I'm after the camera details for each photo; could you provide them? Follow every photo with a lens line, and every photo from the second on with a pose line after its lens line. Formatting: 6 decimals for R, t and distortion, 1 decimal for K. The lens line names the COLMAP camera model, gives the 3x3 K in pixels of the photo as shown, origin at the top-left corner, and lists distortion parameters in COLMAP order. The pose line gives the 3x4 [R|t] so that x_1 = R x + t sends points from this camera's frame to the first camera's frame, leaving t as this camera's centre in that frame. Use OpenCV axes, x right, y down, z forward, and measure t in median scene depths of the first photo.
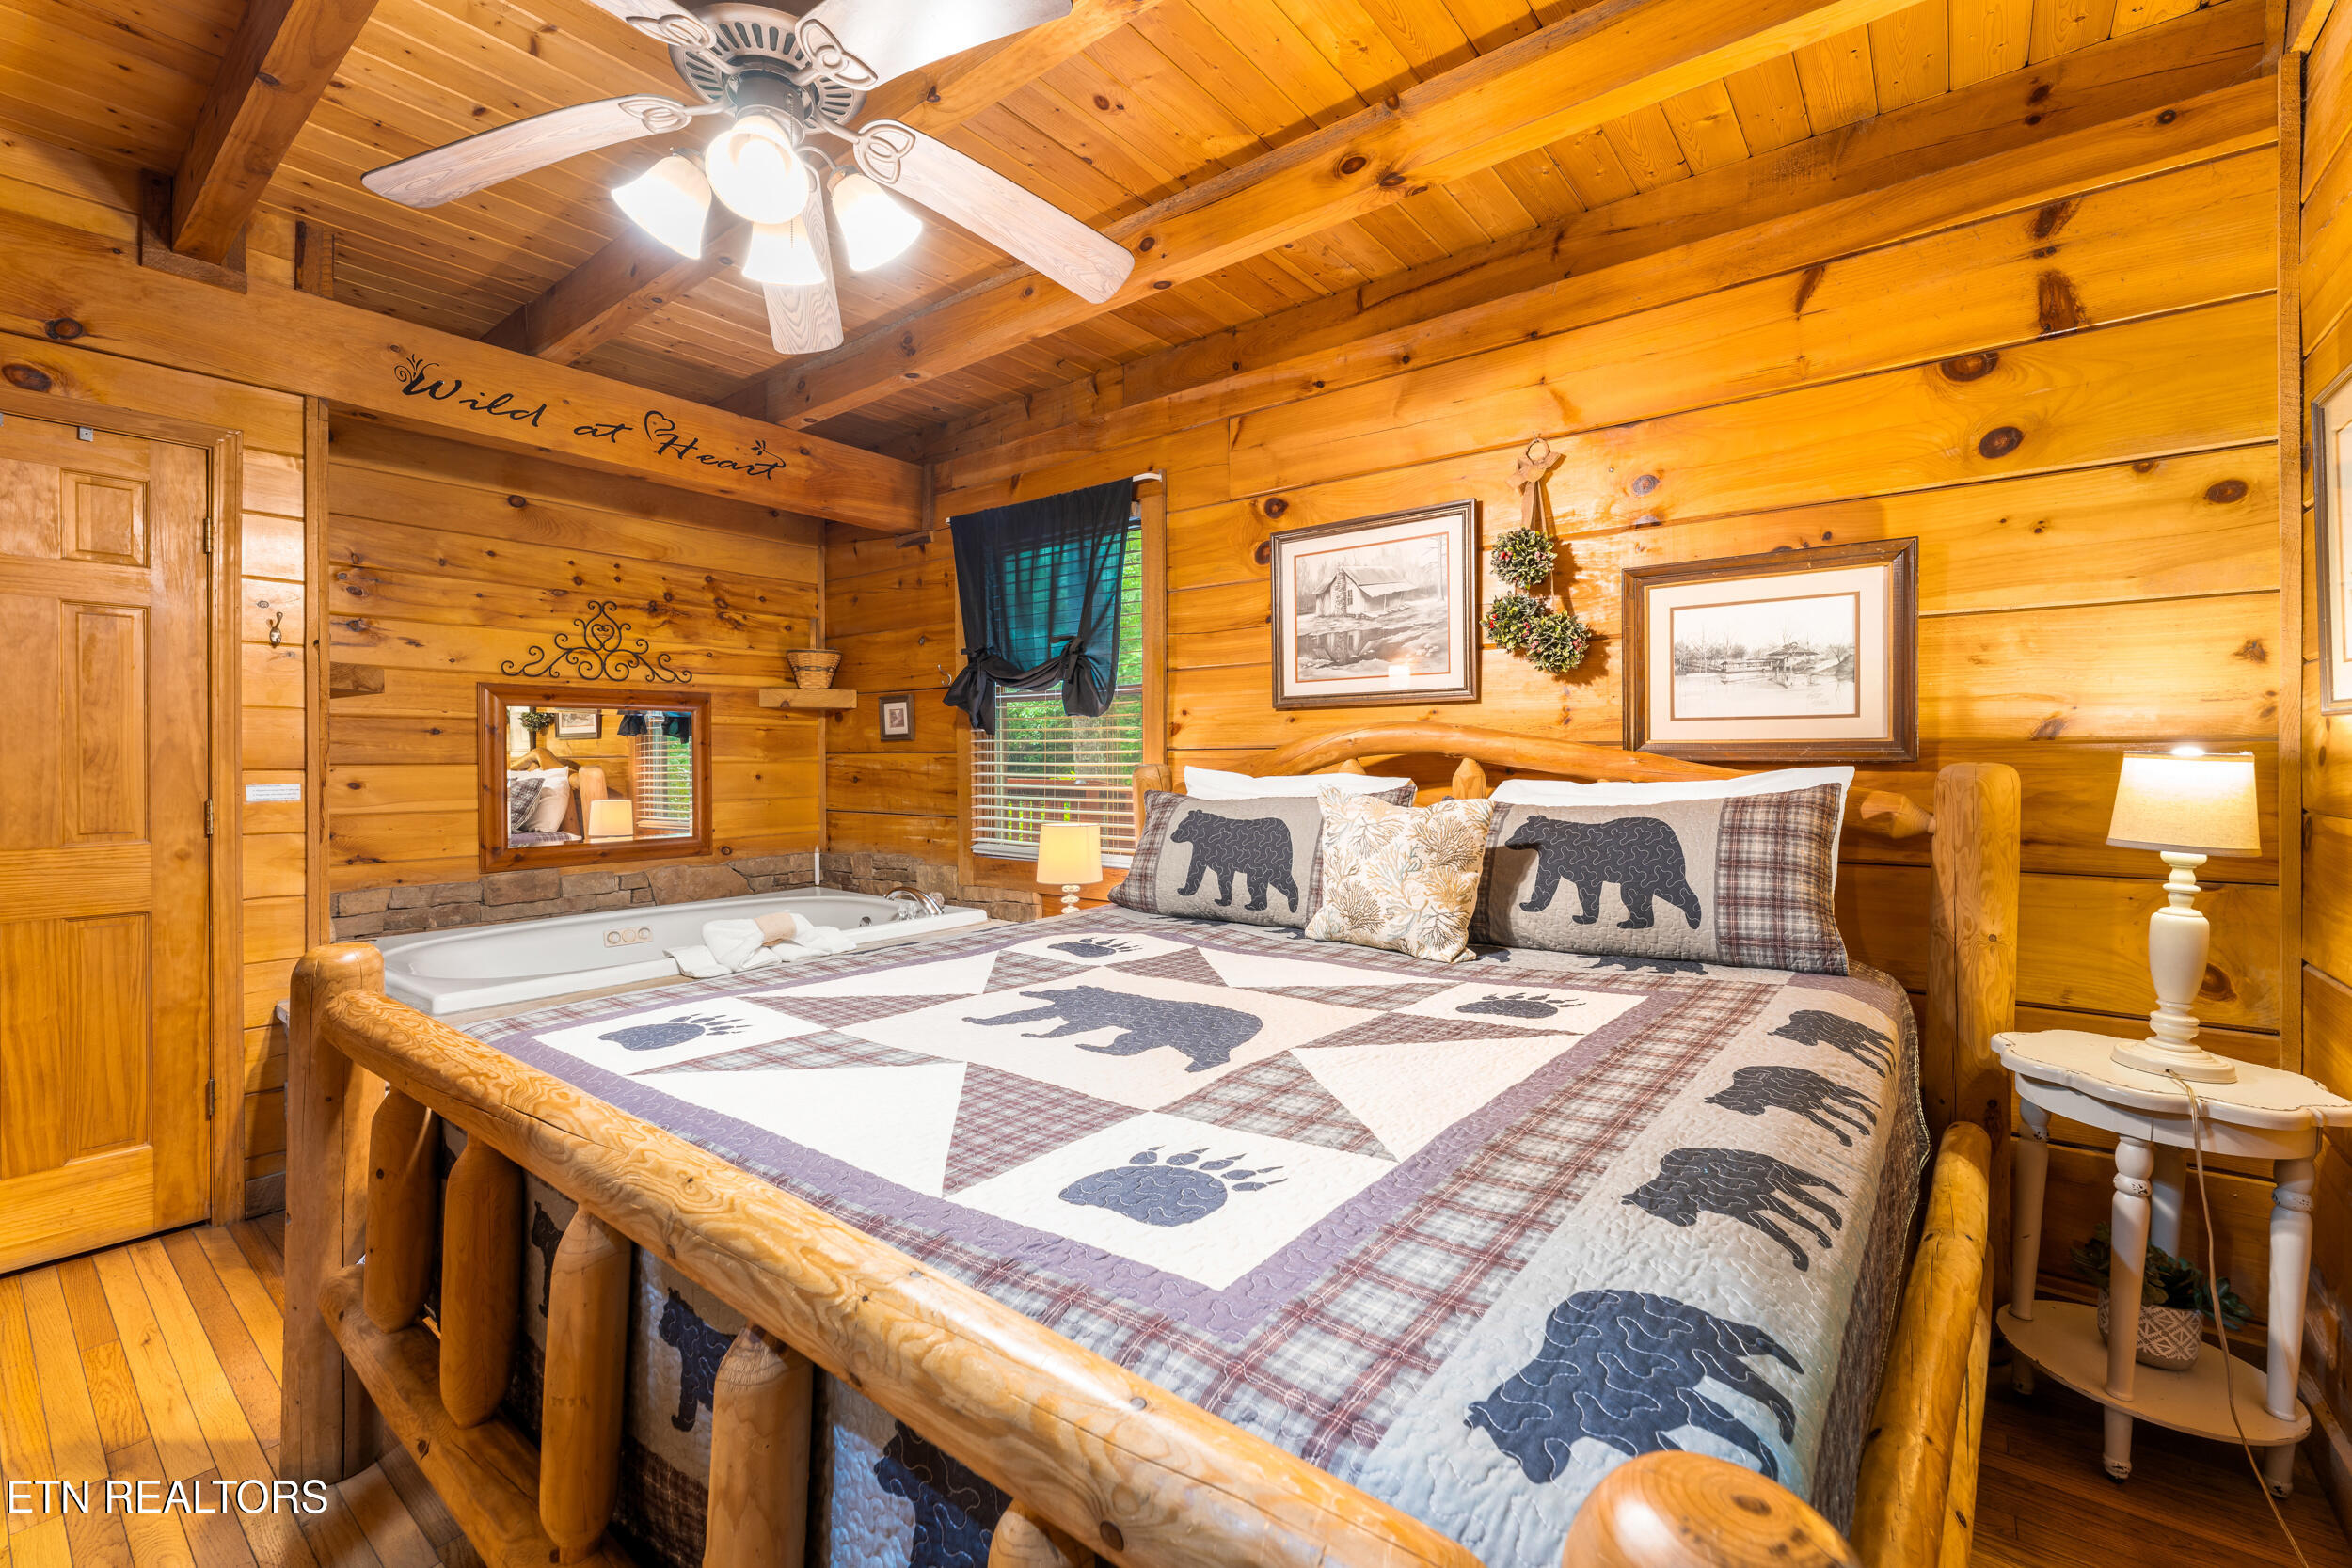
lens RADIAL K [[954.9, 0, 1200.2], [0, 954.9, 772.0], [0, 0, 1]] dist [-0.000922, -0.000594]
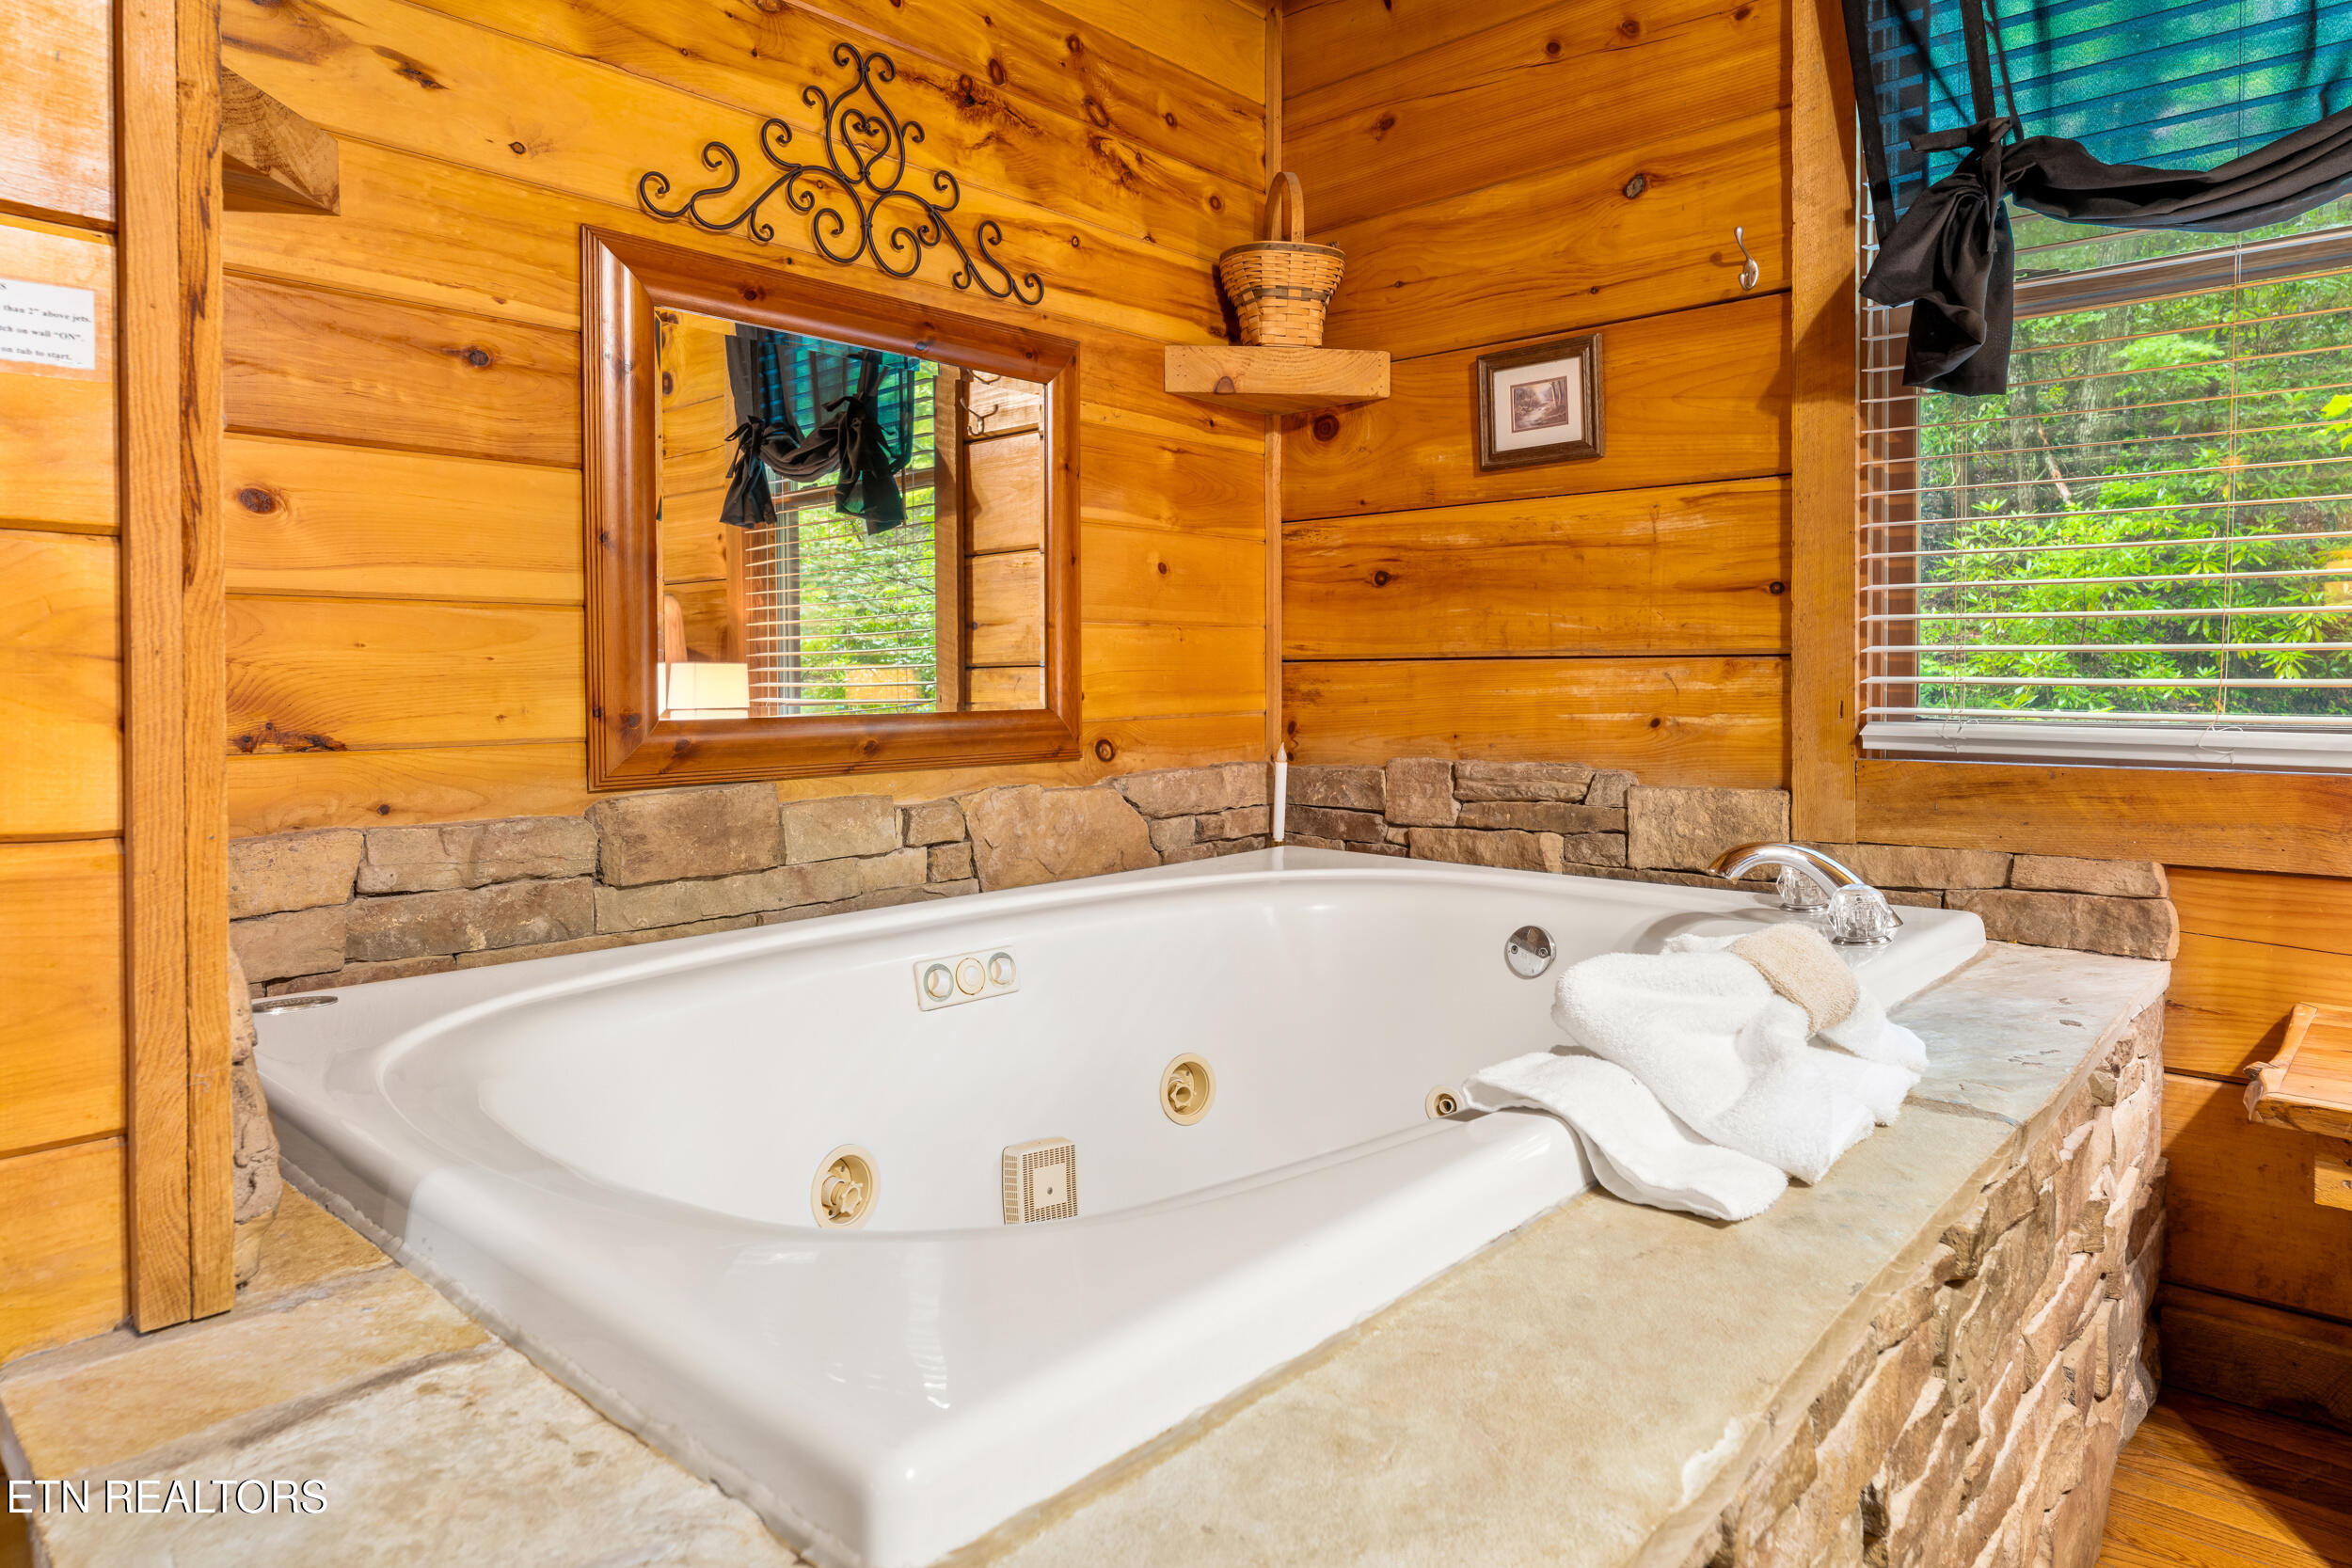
lens RADIAL K [[1395.7, 0, 1190.9], [0, 1395.7, 707.2], [0, 0, 1]] dist [0.000666, -0.001053]
pose [[0.995767, -0.001510, -0.091900, -0.597060], [0.002364, 0.999955, 0.009190, 0.086887], [0.091882, -0.009369, 0.995726, 0.632537]]
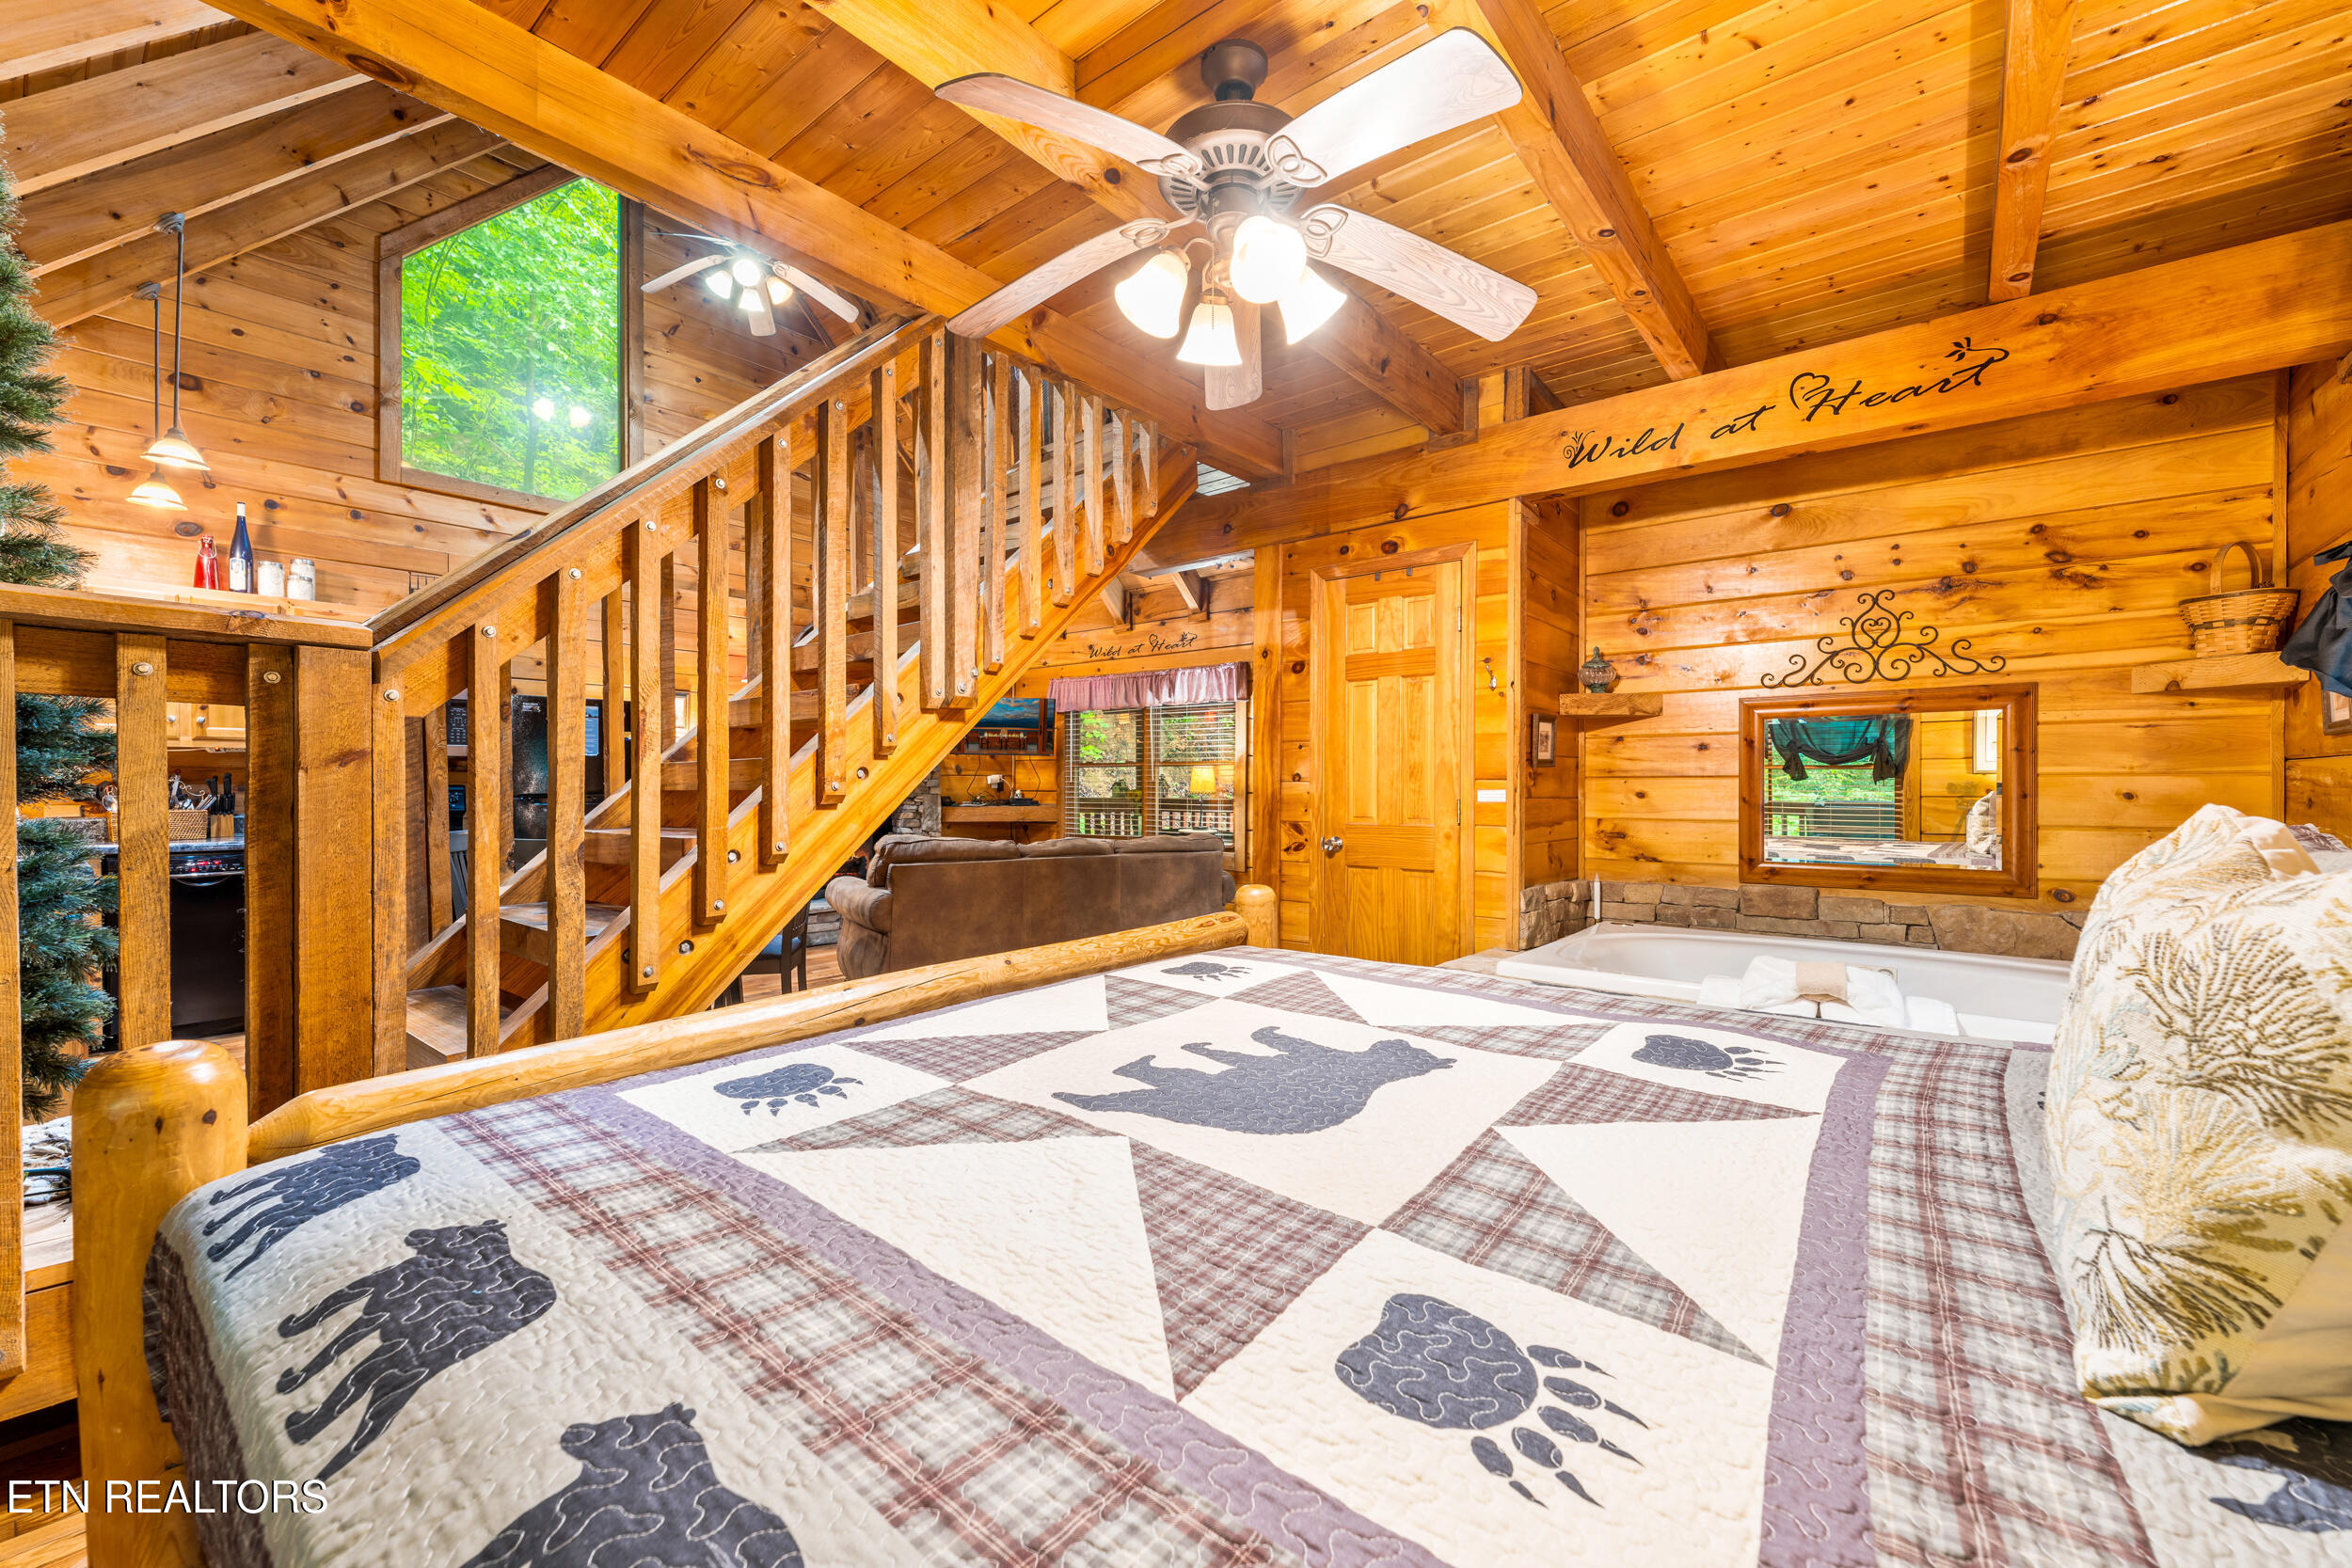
lens RADIAL K [[1000.0, 0, 1177.3], [0, 1000.0, 799.4], [0, 0, 1]] dist [-0.001783, -0.000301]
pose [[-0.040693, 0.016540, -0.999035, 0.423111], [-0.012784, 0.999773, 0.017073, 0.006397], [0.999090, 0.013466, -0.040472, 0.521421]]
